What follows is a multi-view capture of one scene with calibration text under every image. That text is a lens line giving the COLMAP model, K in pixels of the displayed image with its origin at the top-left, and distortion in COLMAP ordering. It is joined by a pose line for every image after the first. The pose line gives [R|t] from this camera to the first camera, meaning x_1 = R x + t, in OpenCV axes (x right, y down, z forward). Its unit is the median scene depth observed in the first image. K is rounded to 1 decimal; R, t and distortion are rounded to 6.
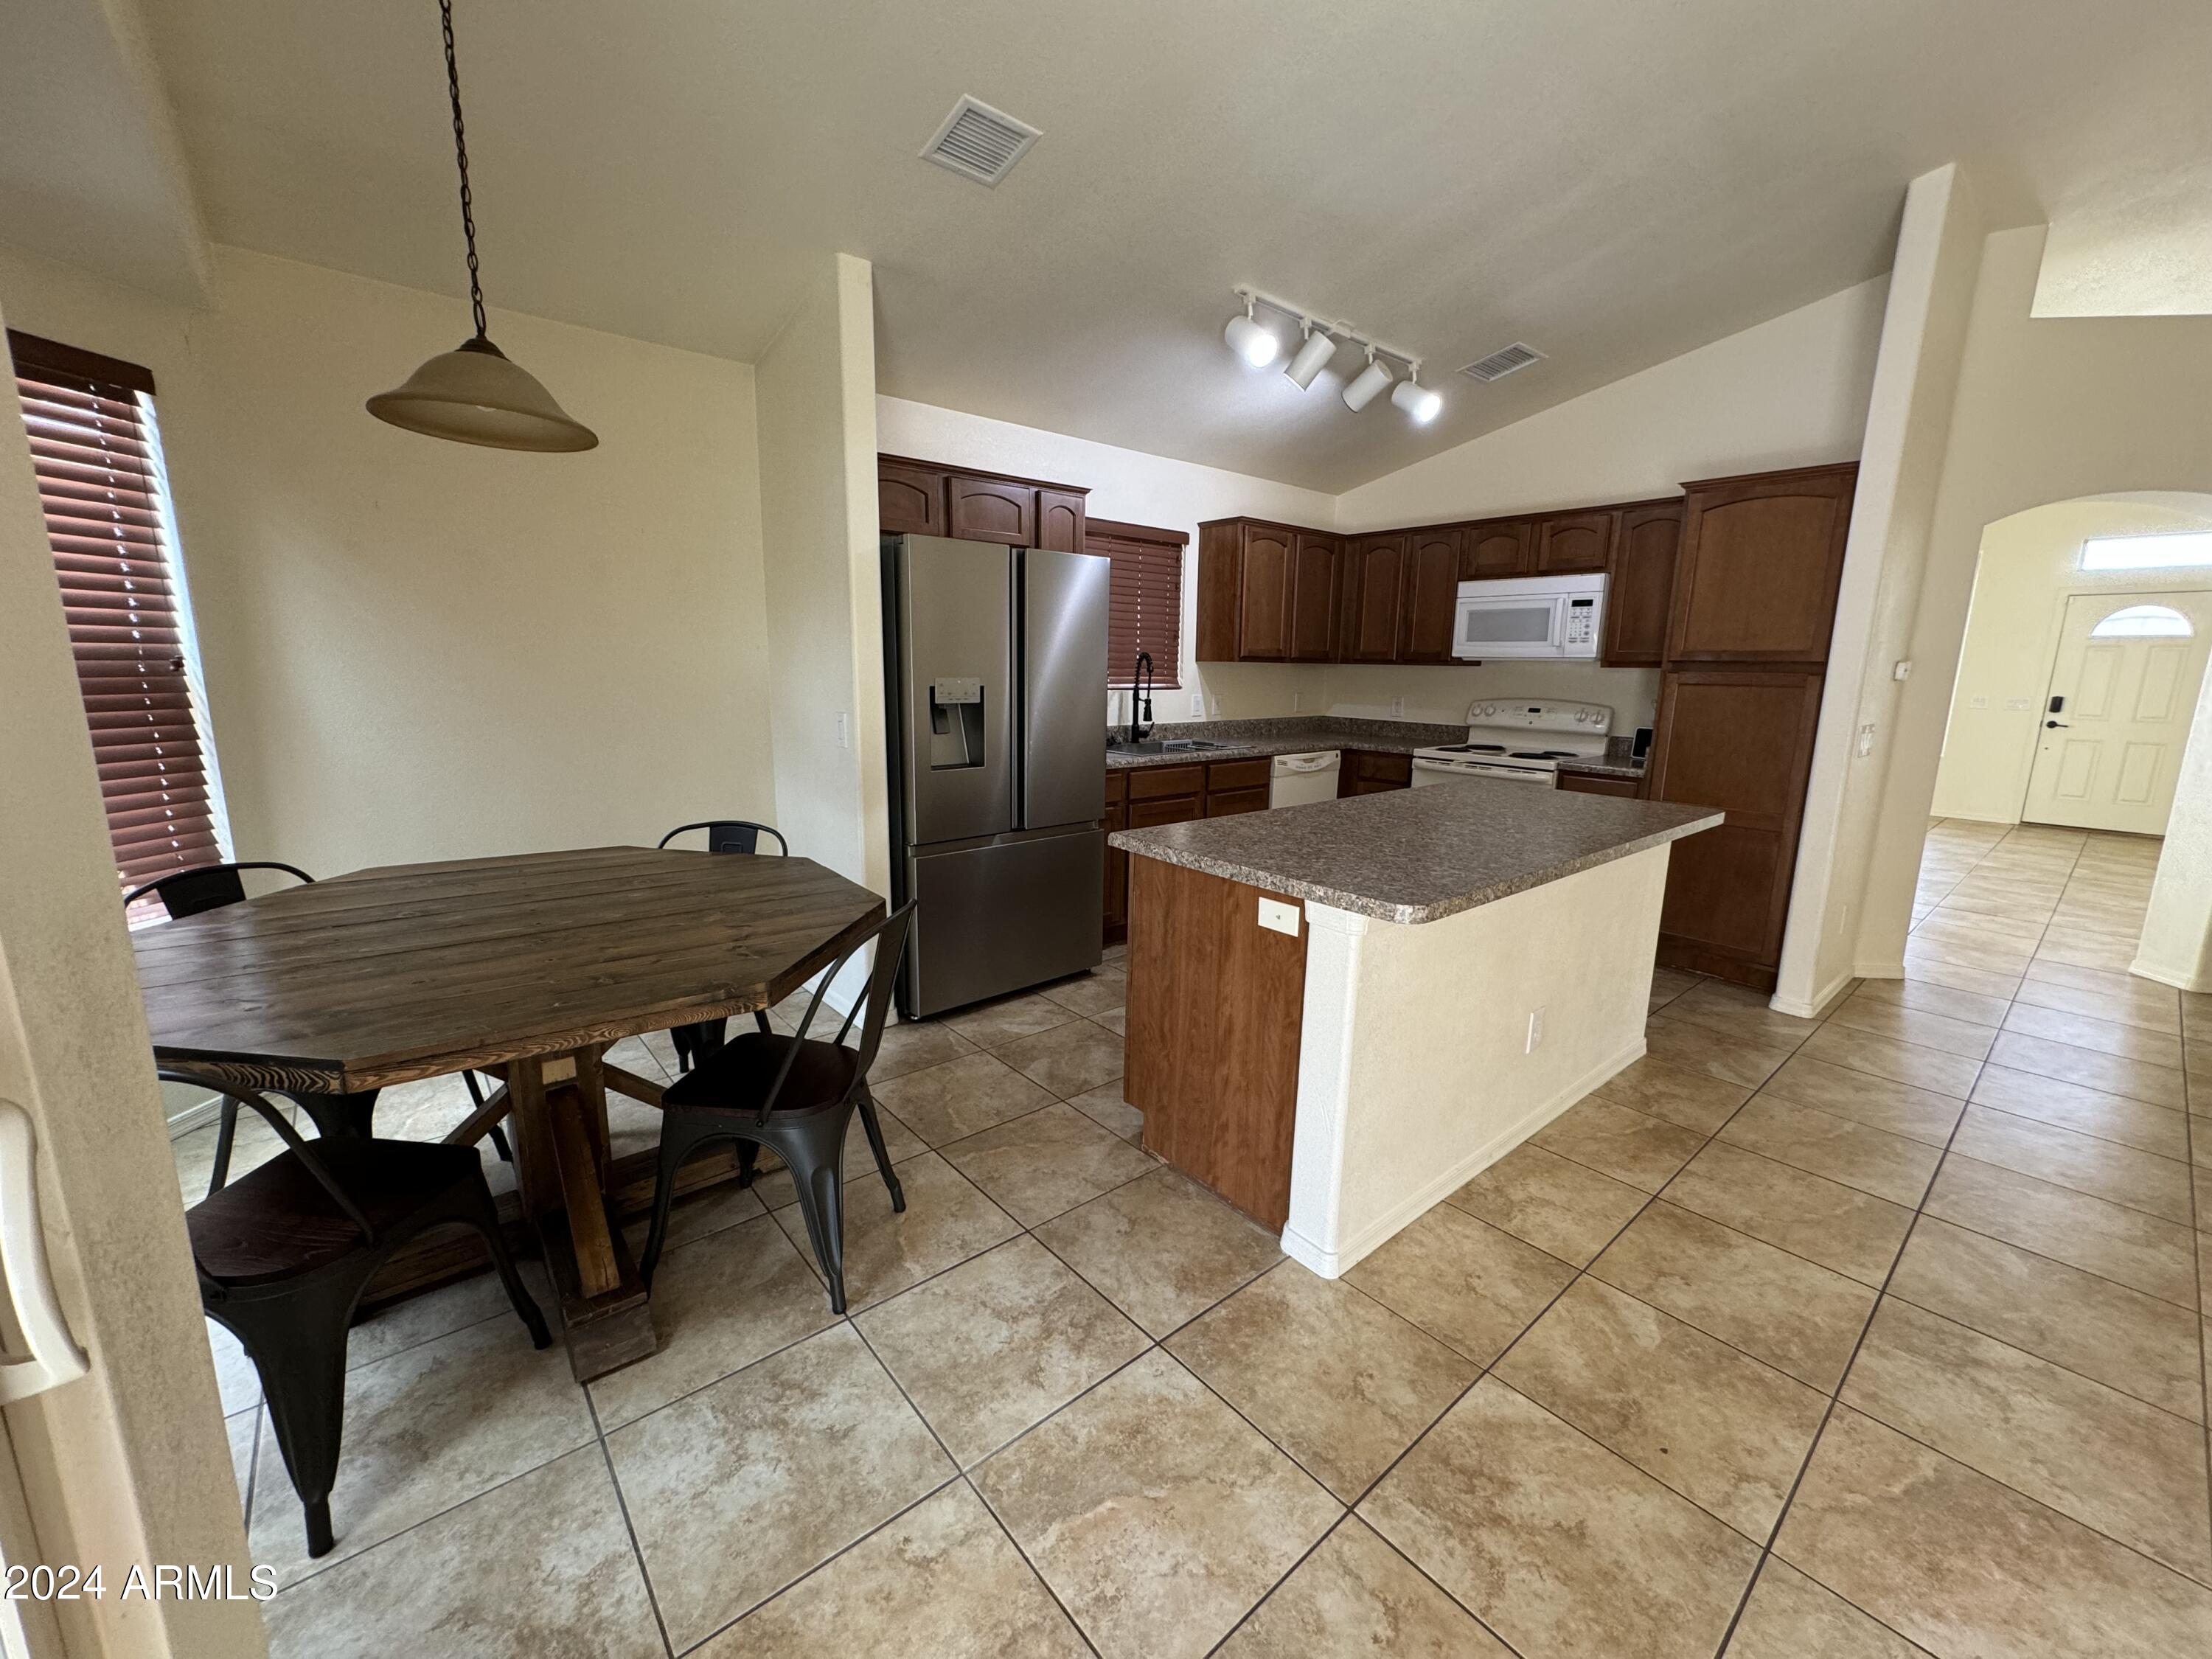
lens RADIAL K [[880.7, 0, 1102.8], [0, 880.7, 828.8], [0, 0, 1]] dist [0.000982, 0.000136]
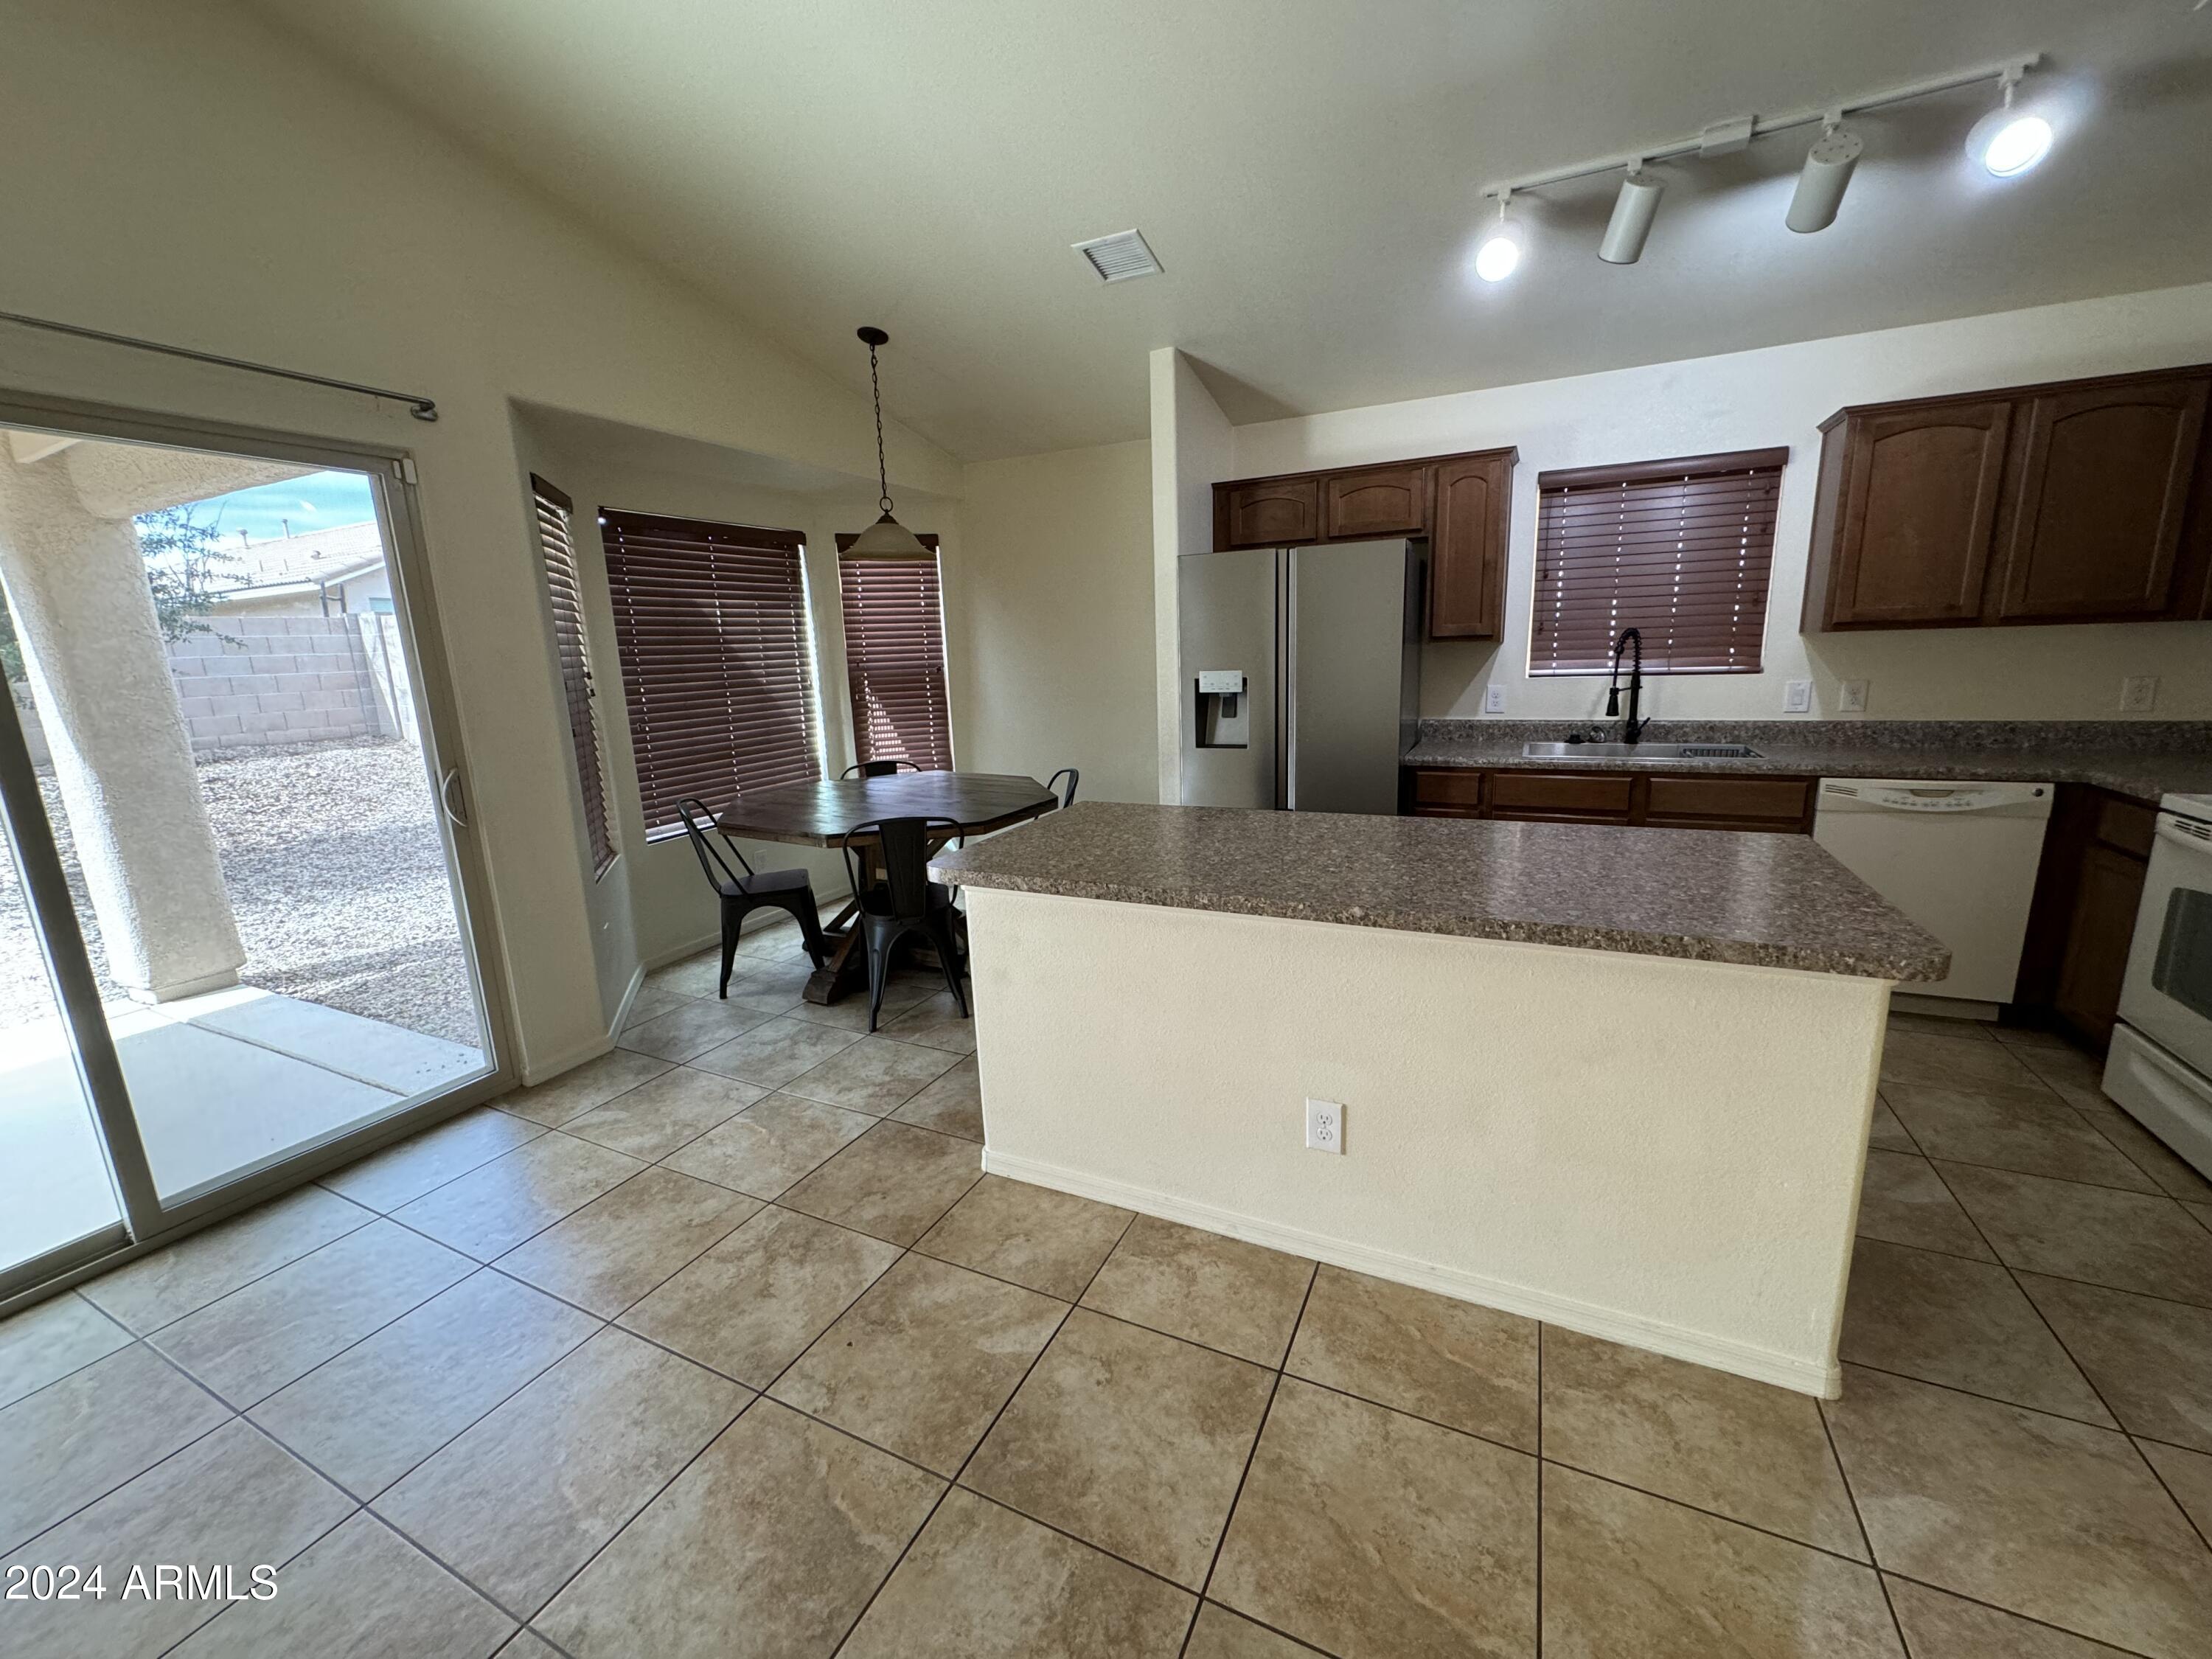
lens RADIAL K [[880.7, 0, 1102.8], [0, 880.7, 828.8], [0, 0, 1]] dist [0.000982, 0.000136]
pose [[0.400770, 0.155675, -0.902856, 1.250837], [-0.130016, 0.985149, 0.112152, -0.108299], [0.906906, 0.072439, 0.415059, 0.554802]]
